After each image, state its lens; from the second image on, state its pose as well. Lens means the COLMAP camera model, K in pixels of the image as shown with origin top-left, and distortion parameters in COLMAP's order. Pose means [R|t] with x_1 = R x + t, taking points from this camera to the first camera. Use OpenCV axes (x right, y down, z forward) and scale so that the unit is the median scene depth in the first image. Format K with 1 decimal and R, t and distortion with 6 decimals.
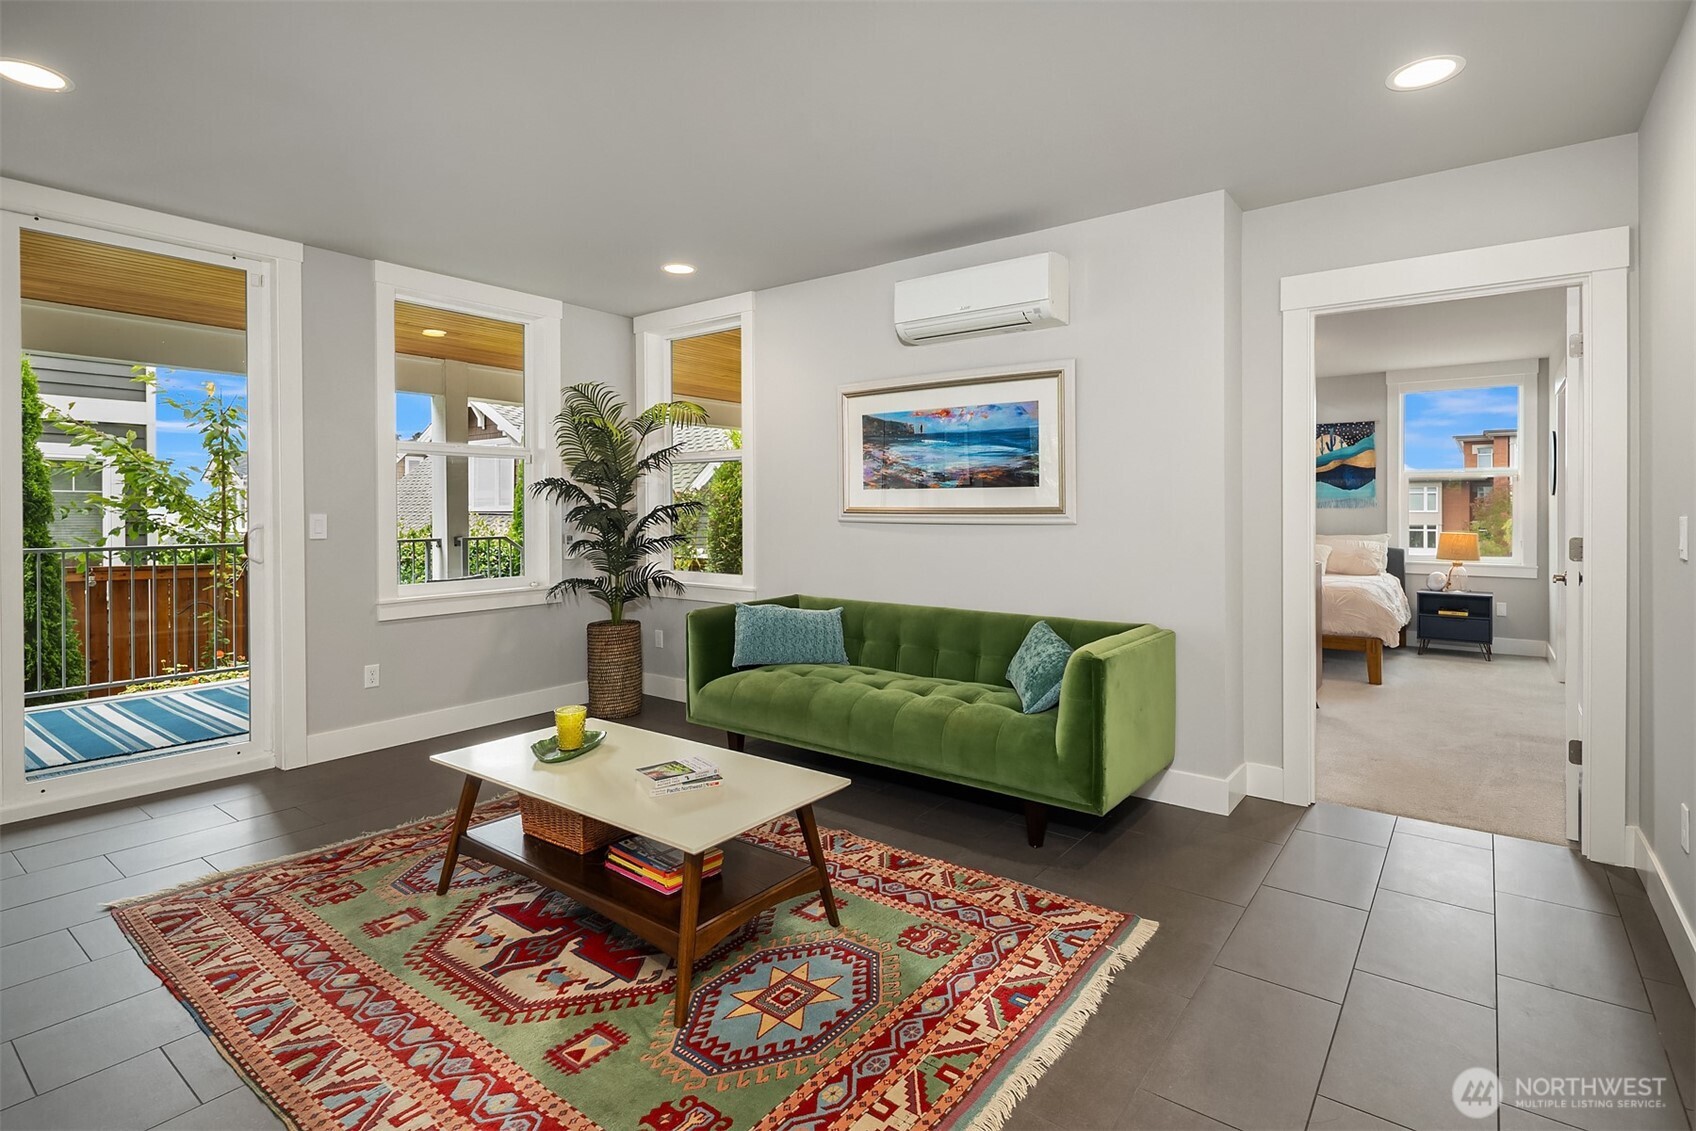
lens RADIAL K [[838.6, 0, 864.0], [0, 838.6, 521.4], [0, 0, 1]] dist [-0.006668, -0.000648]
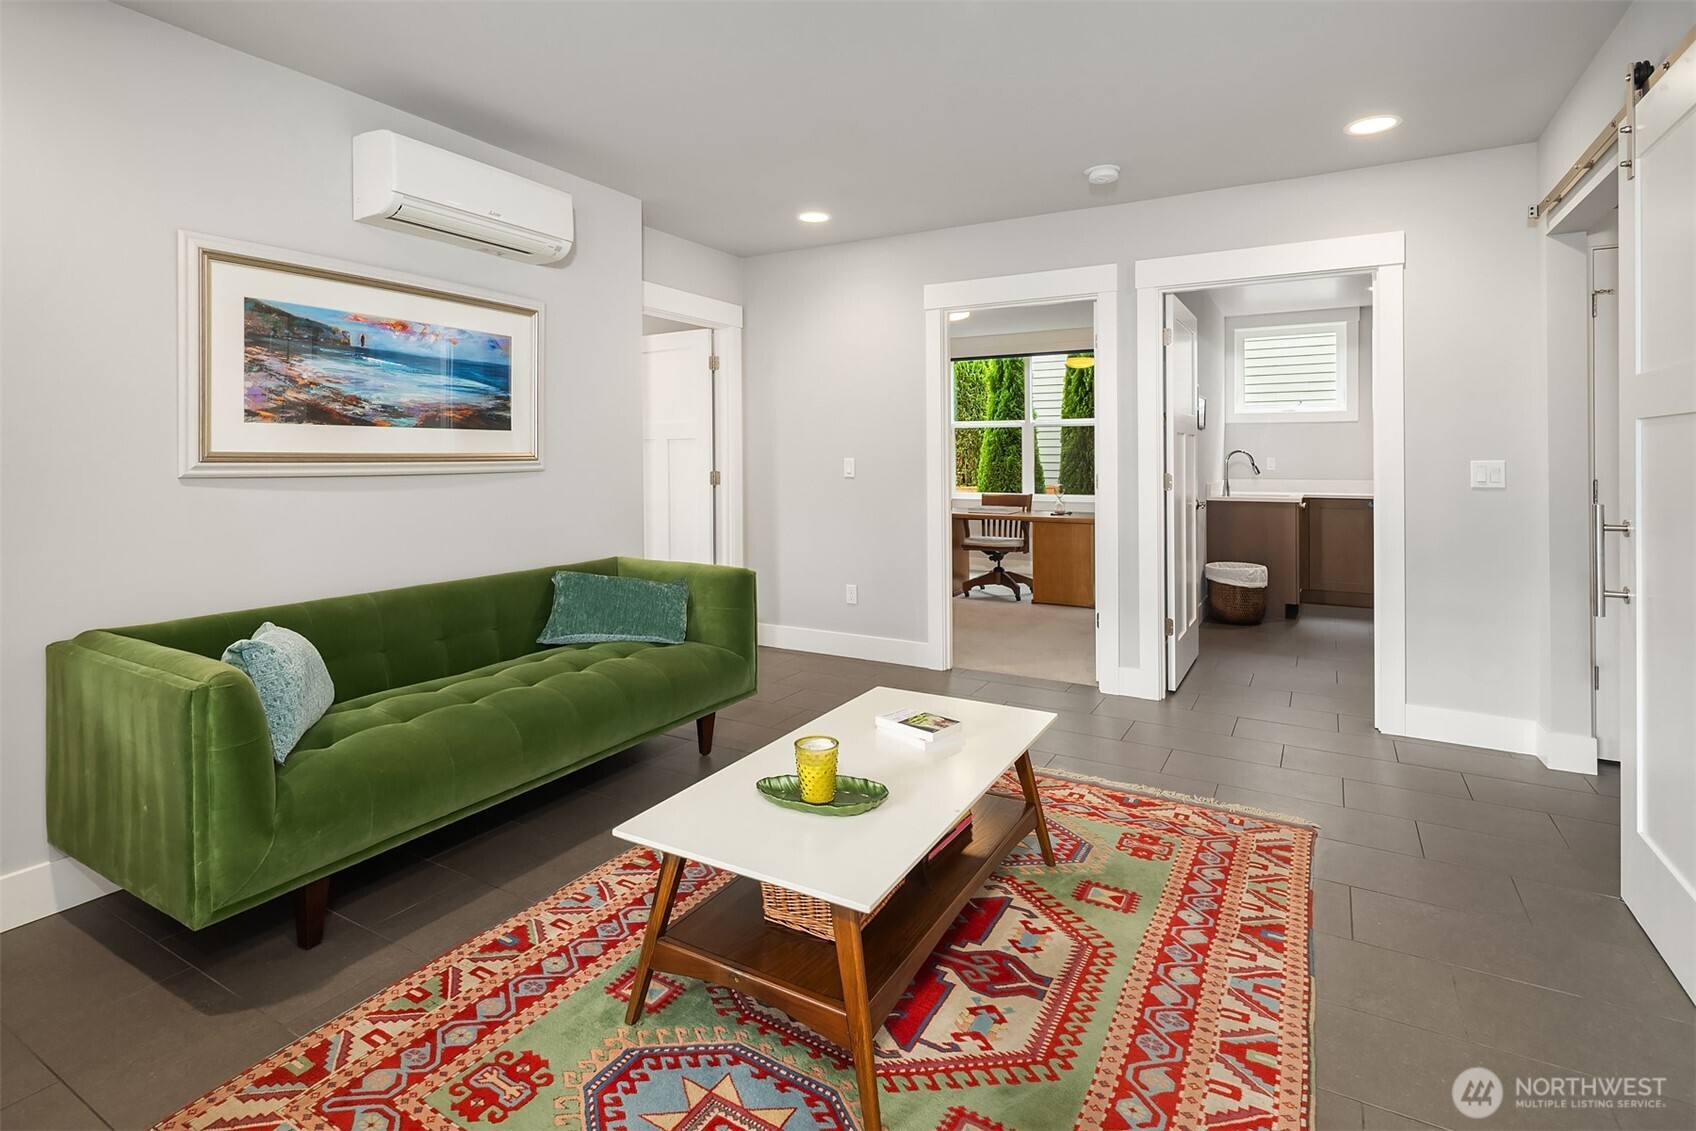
lens RADIAL K [[838.6, 0, 840.8], [0, 838.6, 448.3], [0, 0, 1]] dist [-0.006668, -0.000648]
pose [[-0.122001, 0.011552, 0.992463, -0.927505], [0.016674, 0.999815, -0.009588, -0.009273], [-0.992390, 0.015379, -0.122171, 0.943651]]
